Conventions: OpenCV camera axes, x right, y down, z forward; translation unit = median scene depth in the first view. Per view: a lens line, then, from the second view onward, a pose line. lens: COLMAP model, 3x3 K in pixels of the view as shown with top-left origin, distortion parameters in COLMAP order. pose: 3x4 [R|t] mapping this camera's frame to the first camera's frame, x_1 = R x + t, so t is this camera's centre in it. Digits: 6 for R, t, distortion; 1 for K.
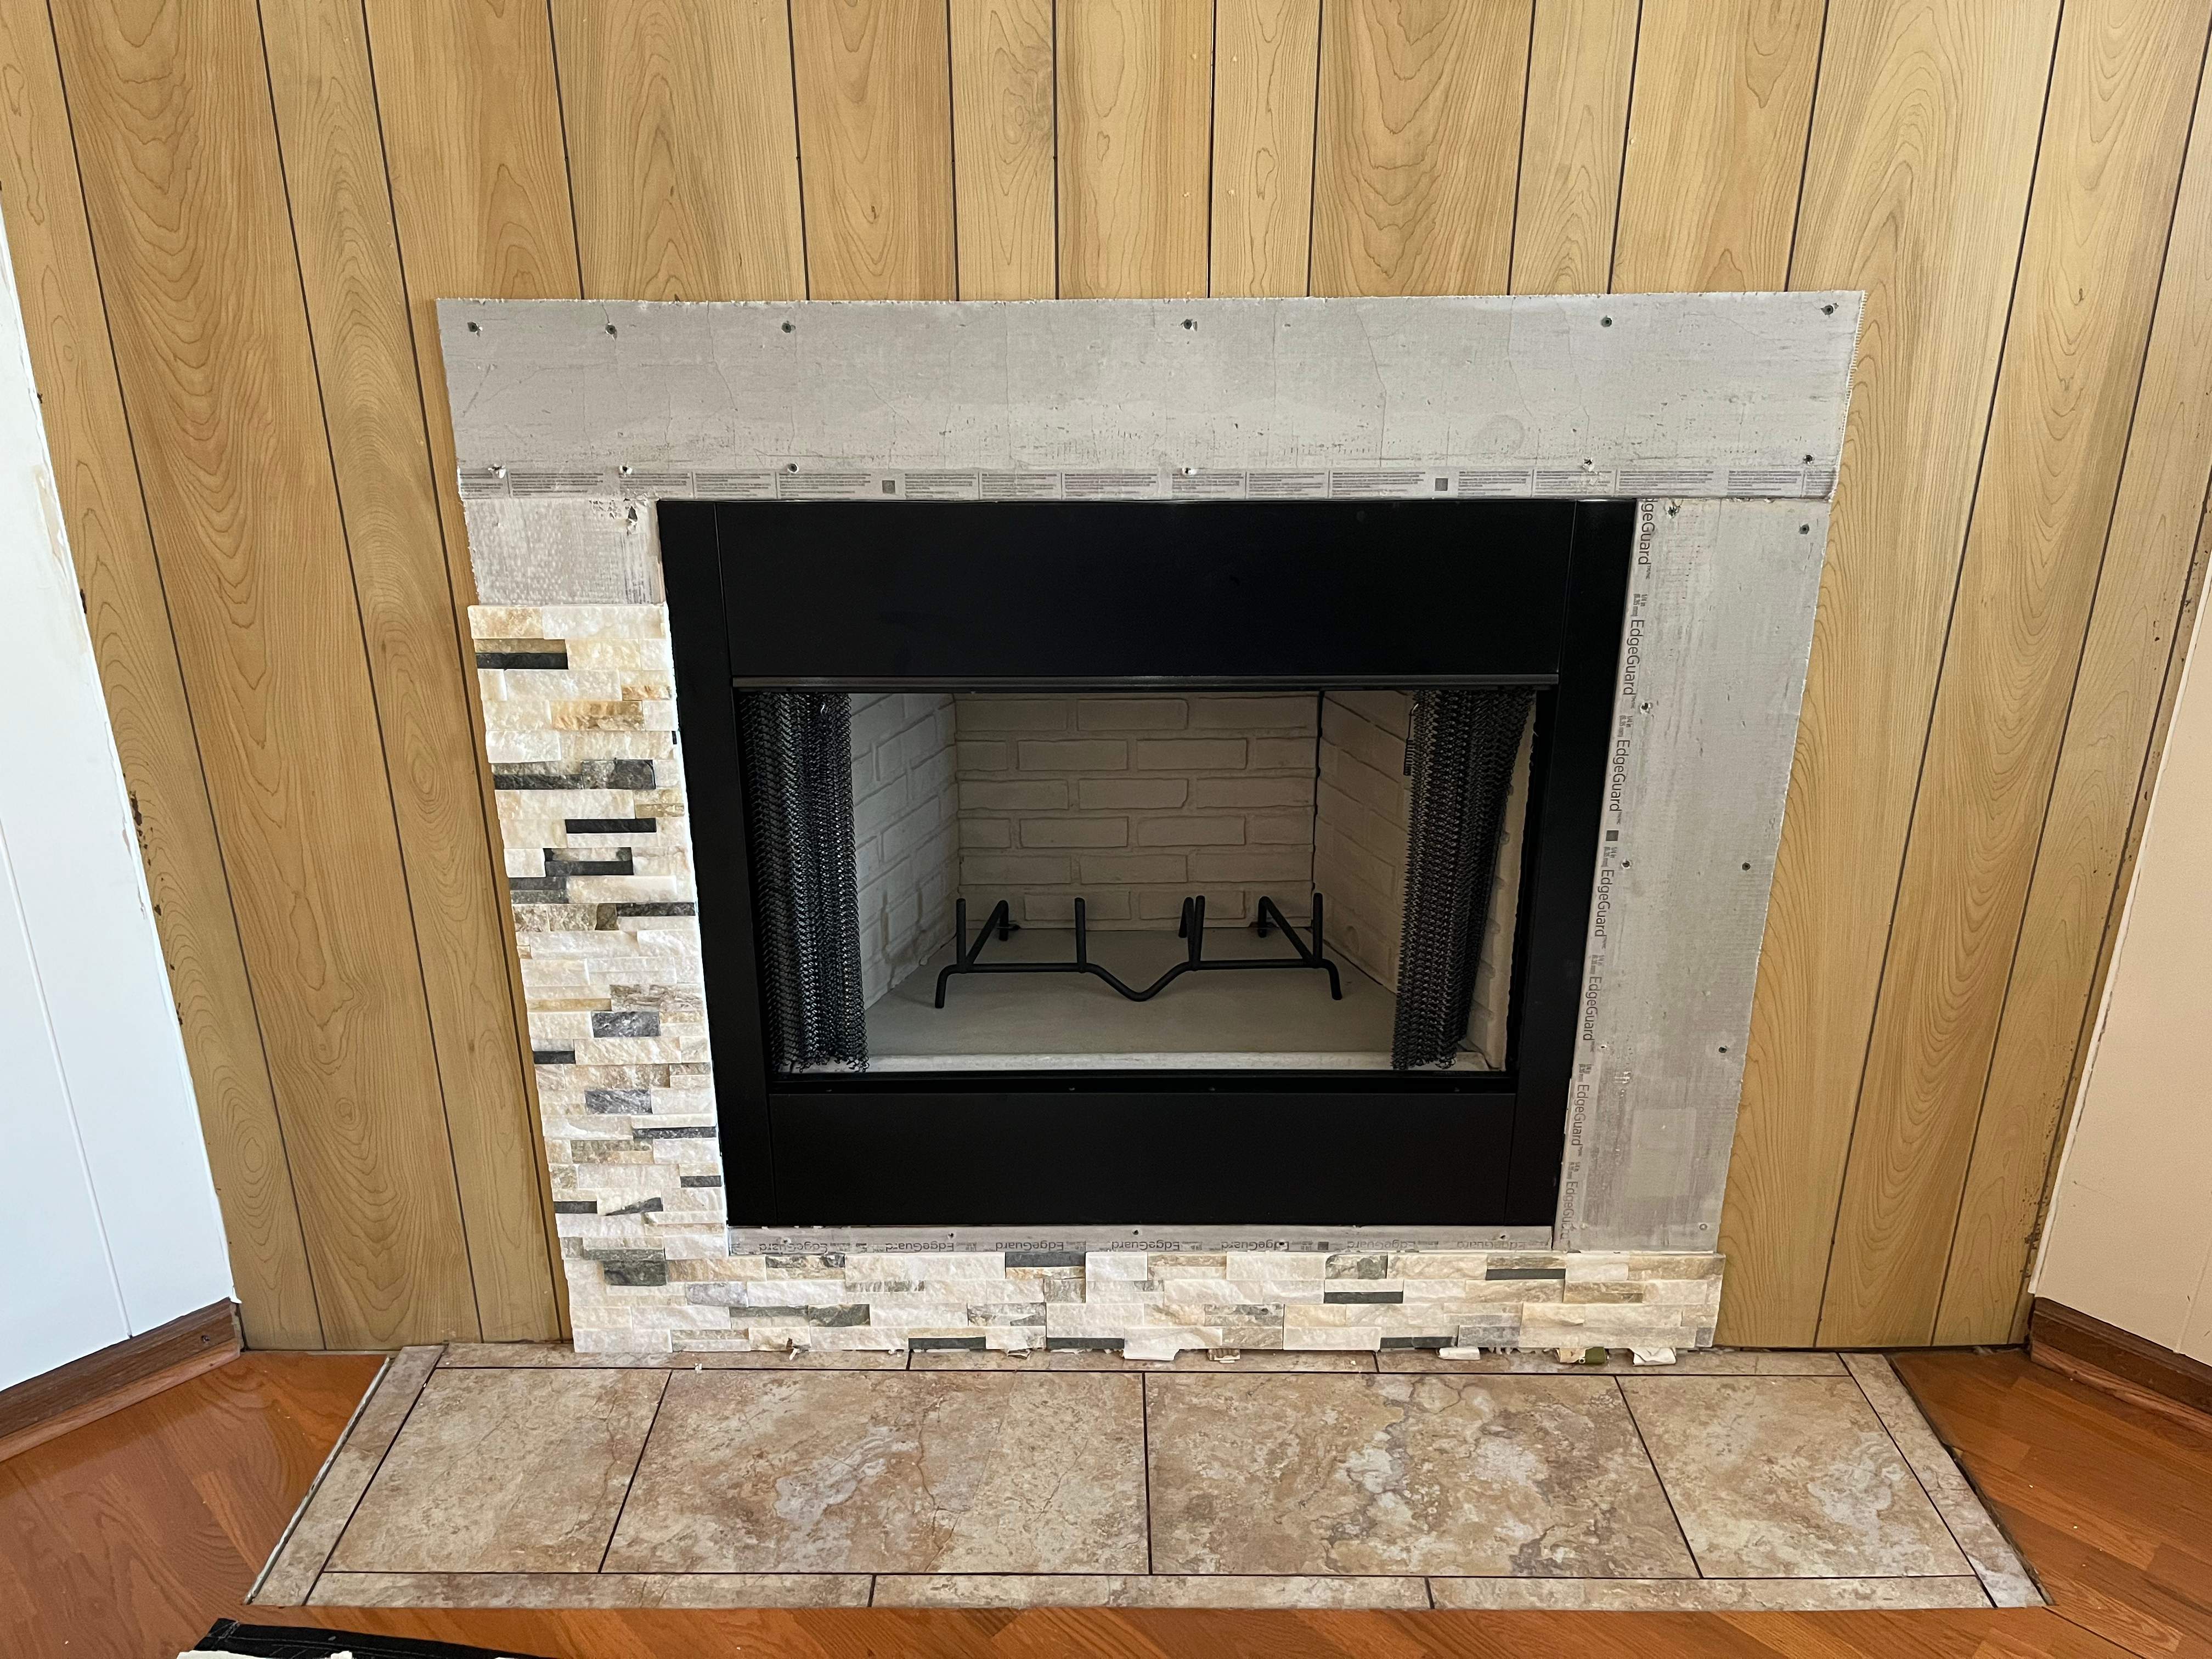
lens RADIAL K [[1681.8, 0, 1101.8], [0, 1681.8, 832.0], [0, 0, 1]] dist [0.057783, -0.082846]
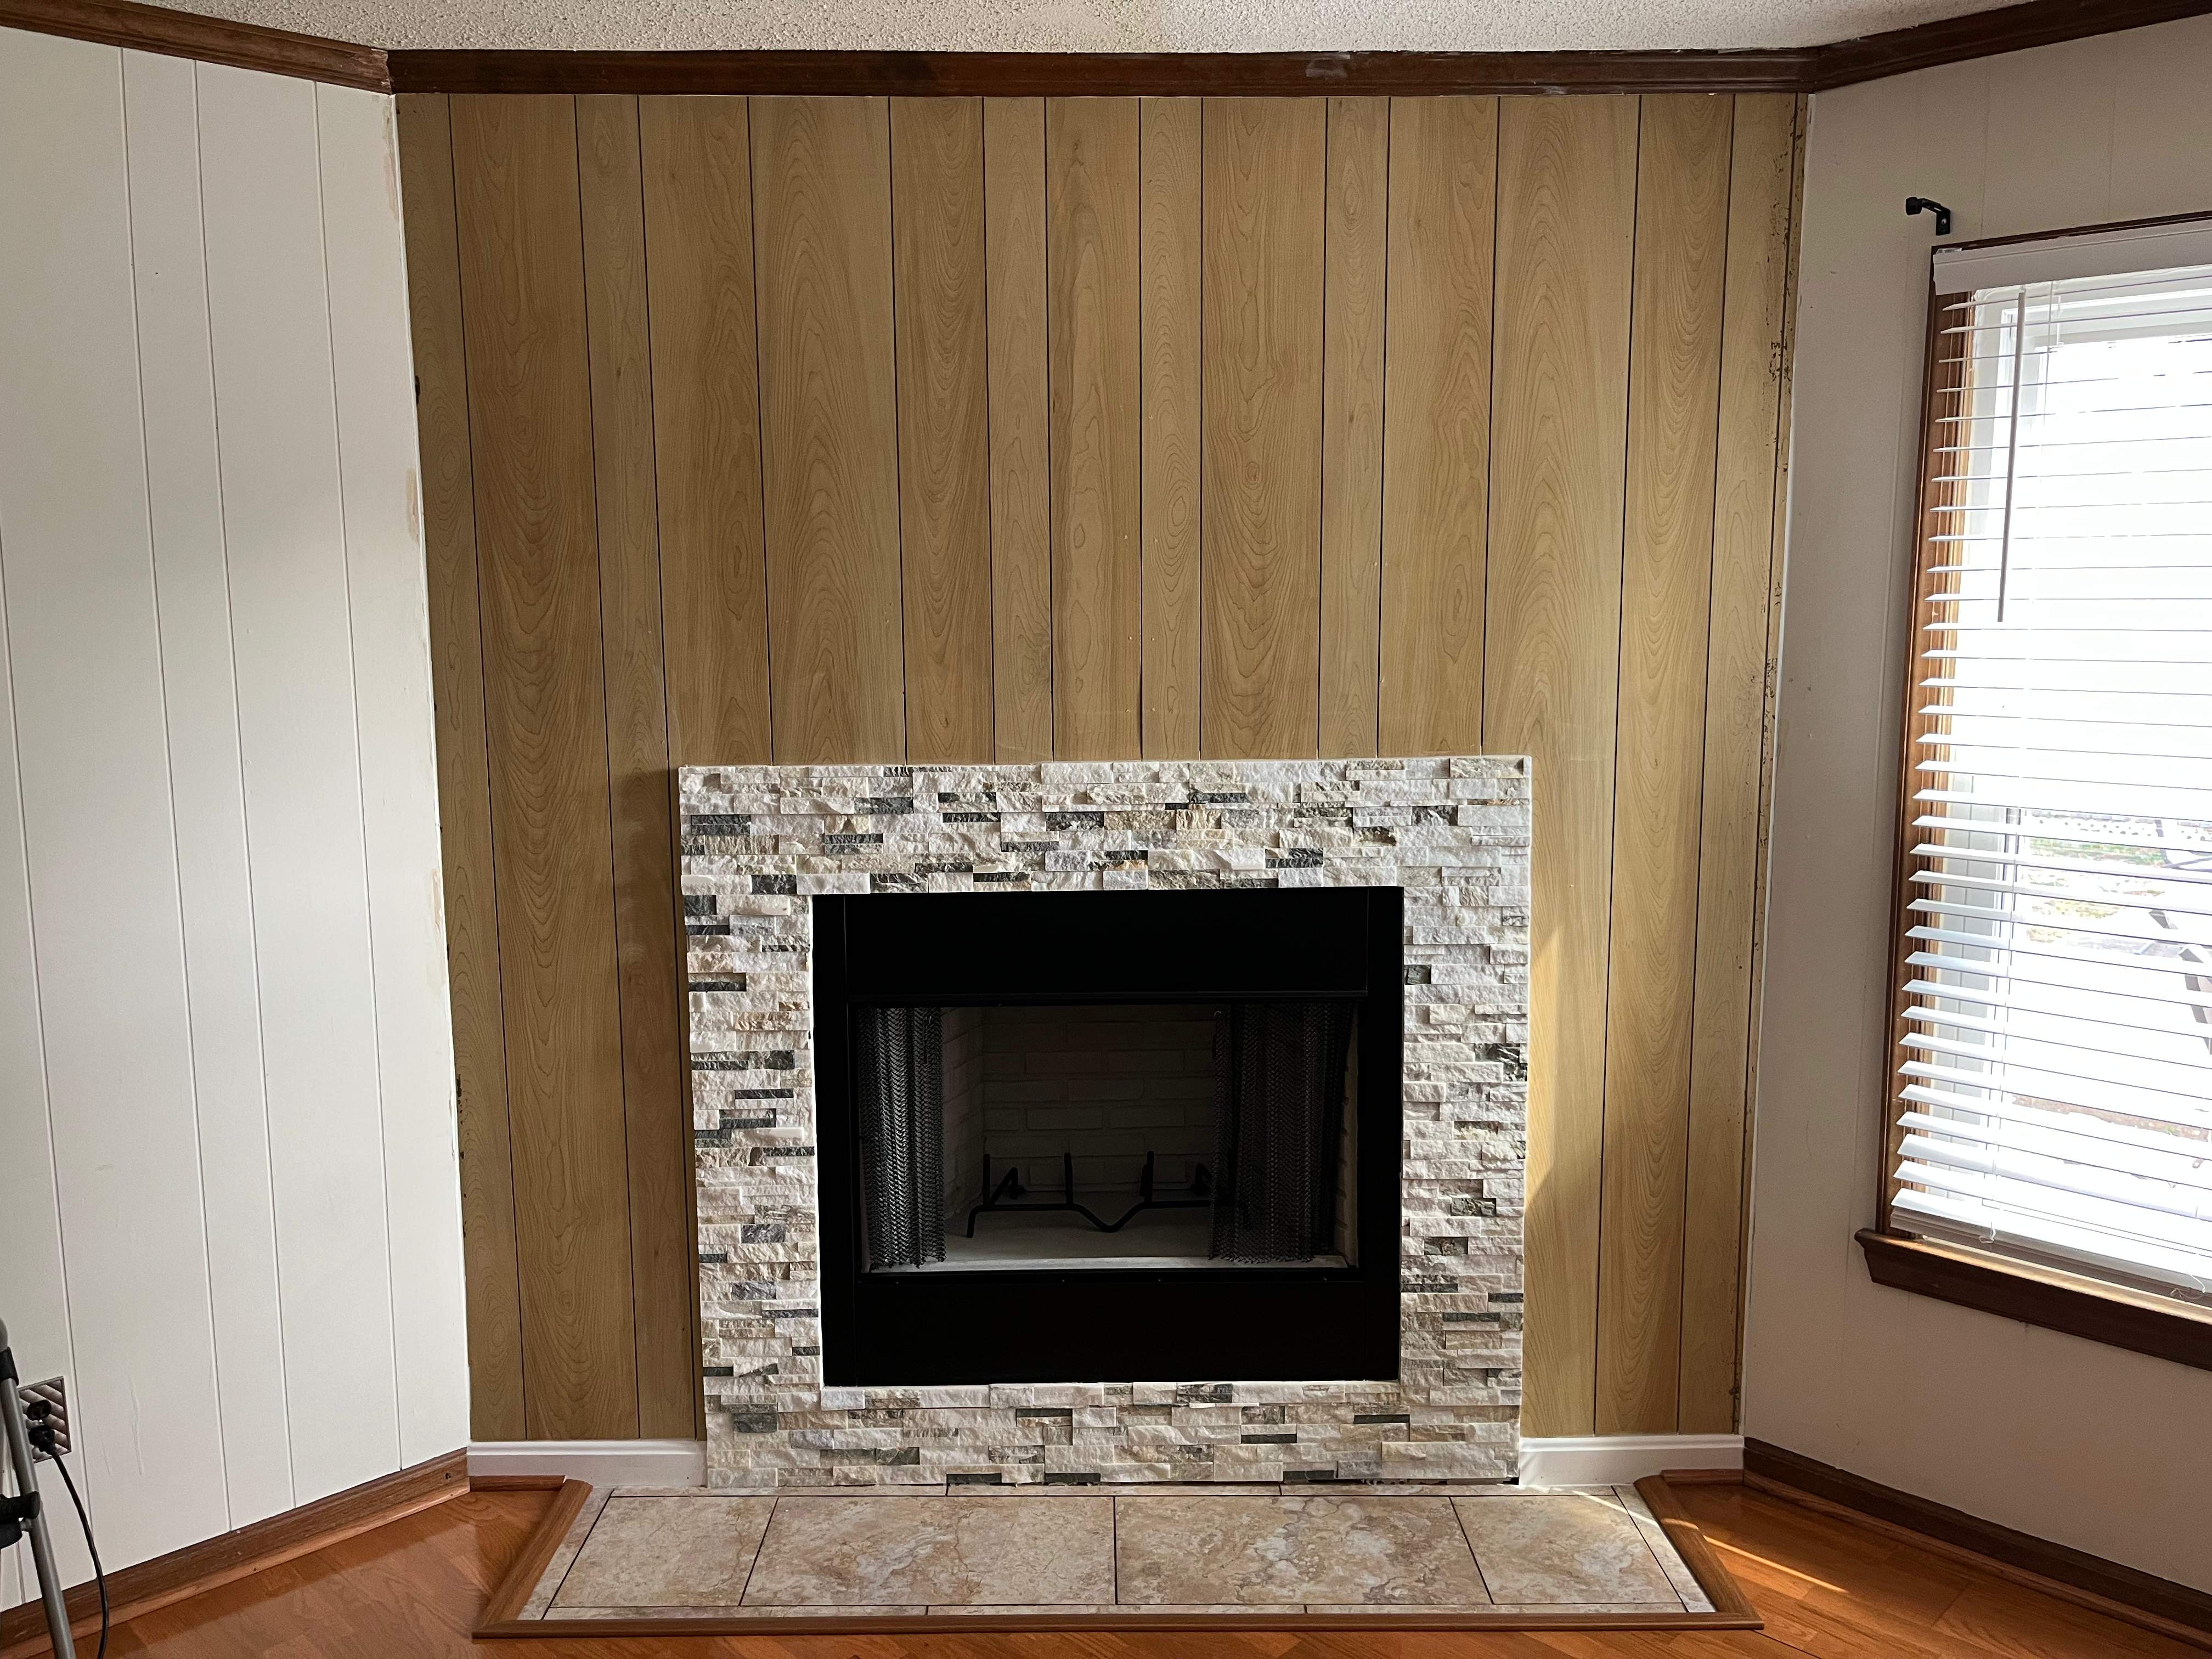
lens RADIAL K [[1681.8, 0, 1104.8], [0, 1681.8, 838.9], [0, 0, 1]] dist [0.057783, -0.082846]
pose [[0.999968, -0.006262, 0.004920, 0.014799], [0.007261, 0.970690, -0.240227, 0.140258], [-0.003272, 0.240255, 0.970704, -0.546754]]
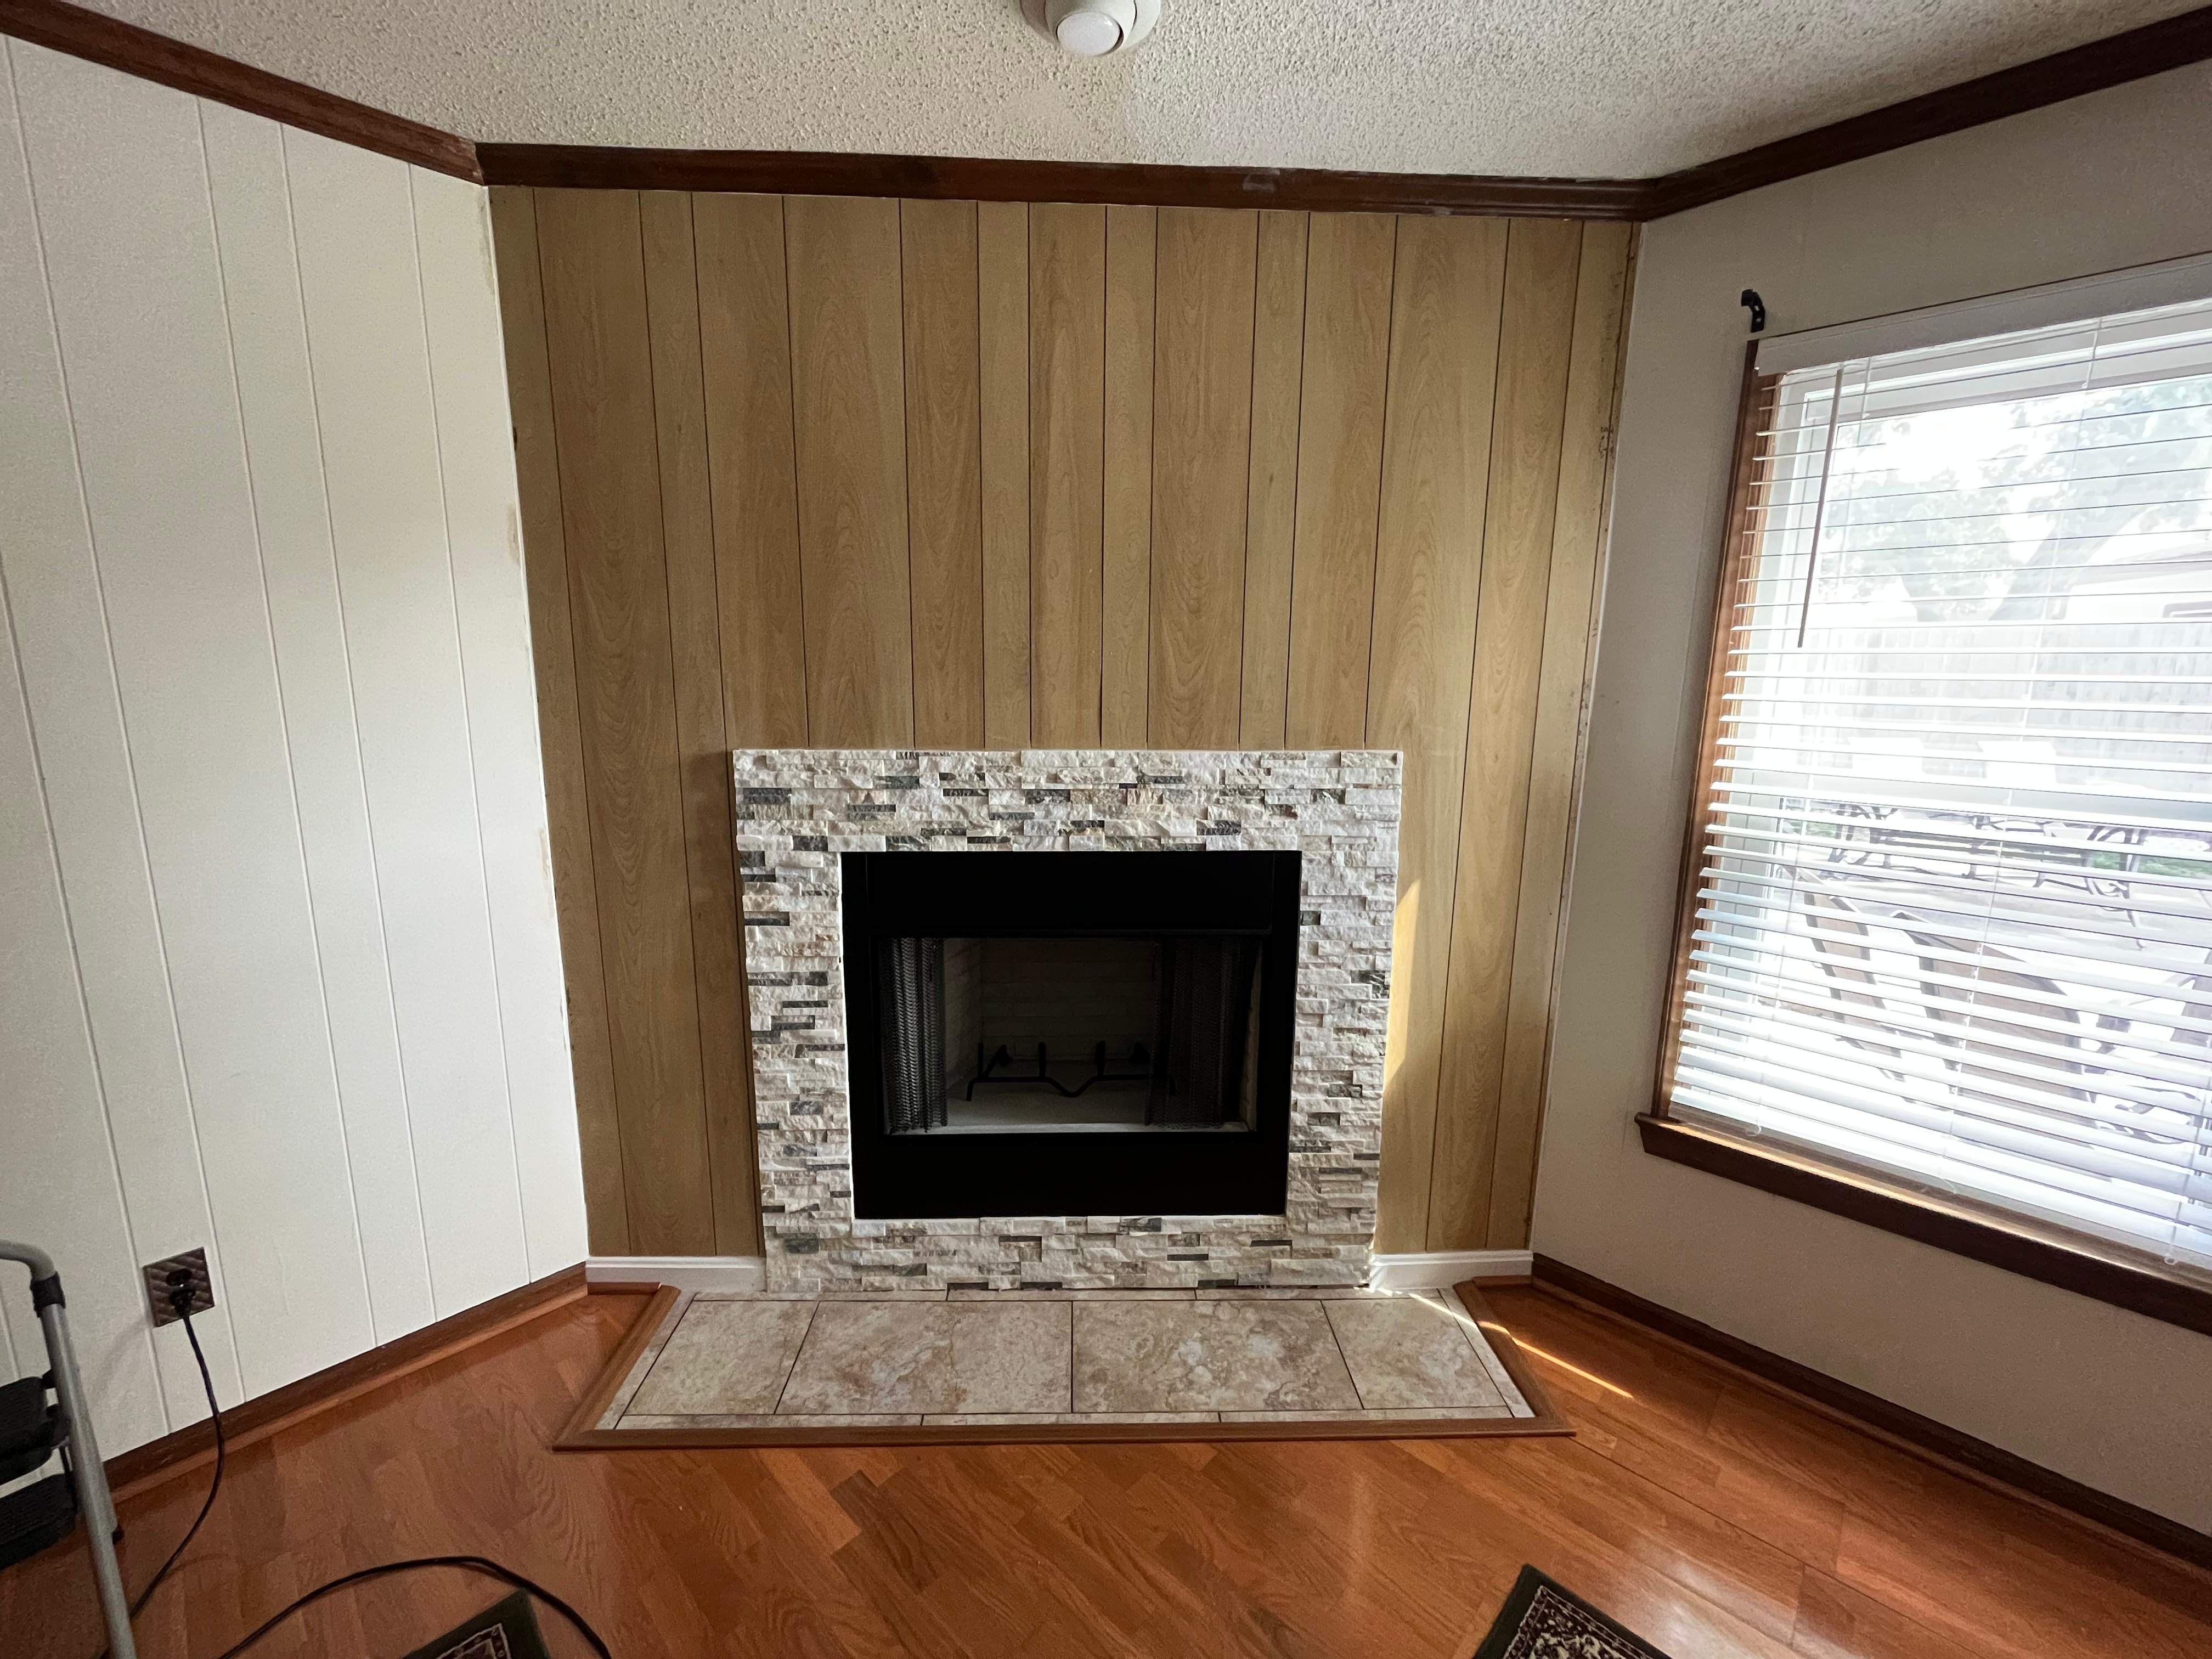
lens RADIAL K [[894.8, 0, 1101.3], [0, 894.8, 830.1], [0, 0, 1]] dist [-0.004208, -0.000808]
pose [[0.999498, 0.005952, 0.031111, 0.025320], [0.000484, 0.979204, -0.202879, 0.009218], [-0.031672, 0.202793, 0.978709, -0.088461]]
